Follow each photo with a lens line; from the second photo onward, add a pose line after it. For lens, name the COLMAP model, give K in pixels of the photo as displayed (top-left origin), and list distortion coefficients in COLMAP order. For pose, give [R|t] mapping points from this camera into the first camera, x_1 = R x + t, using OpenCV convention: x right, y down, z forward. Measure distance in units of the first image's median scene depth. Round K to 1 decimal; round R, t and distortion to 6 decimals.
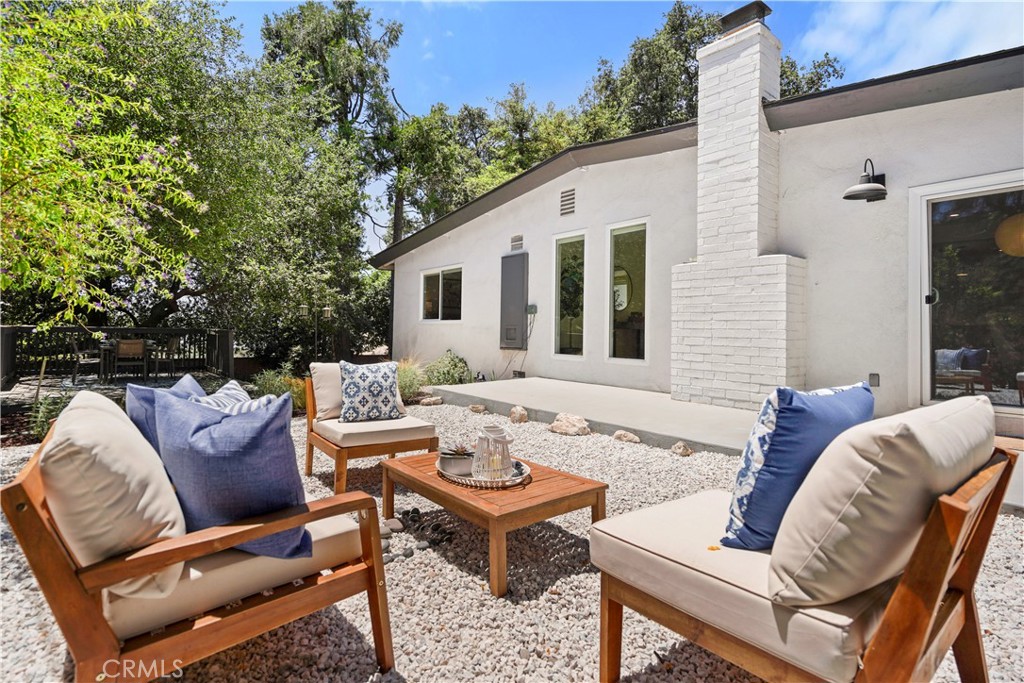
lens RADIAL K [[481.9, 0, 512.0], [0, 481.9, 341.5], [0, 0, 1]] dist [-0.000145, 0.000008]
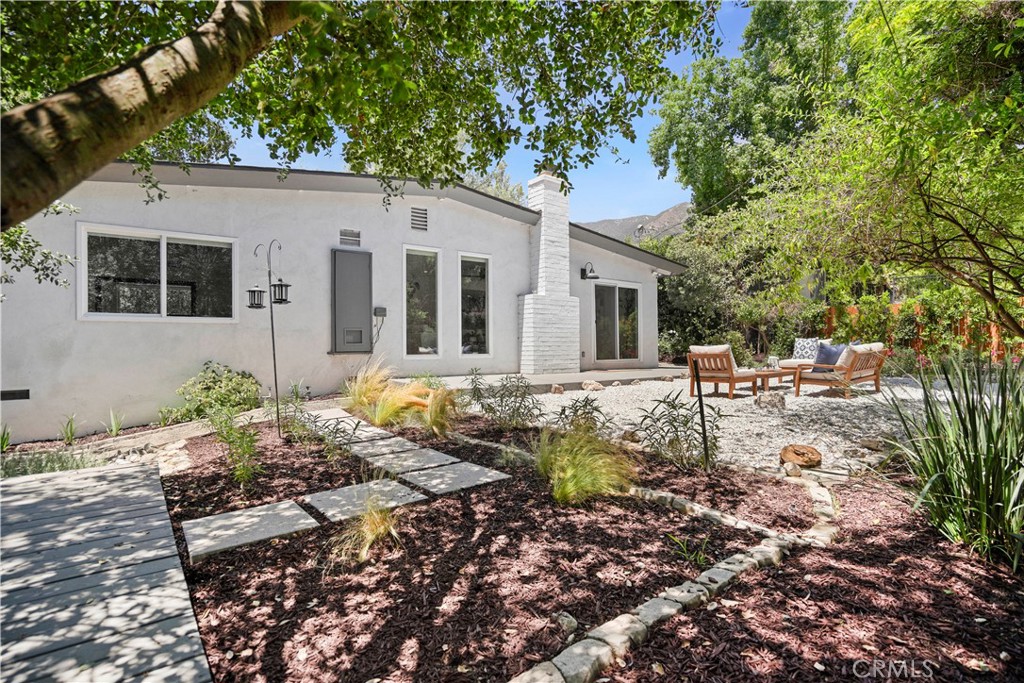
lens RADIAL K [[481.9, 0, 512.0], [0, 481.9, 341.5], [0, 0, 1]] dist [-0.000145, 0.000008]
pose [[0.099179, -0.005339, 0.995055, -0.913245], [0.024337, 0.999700, 0.002938, -0.001421], [-0.994772, 0.023925, 0.099279, 0.629103]]
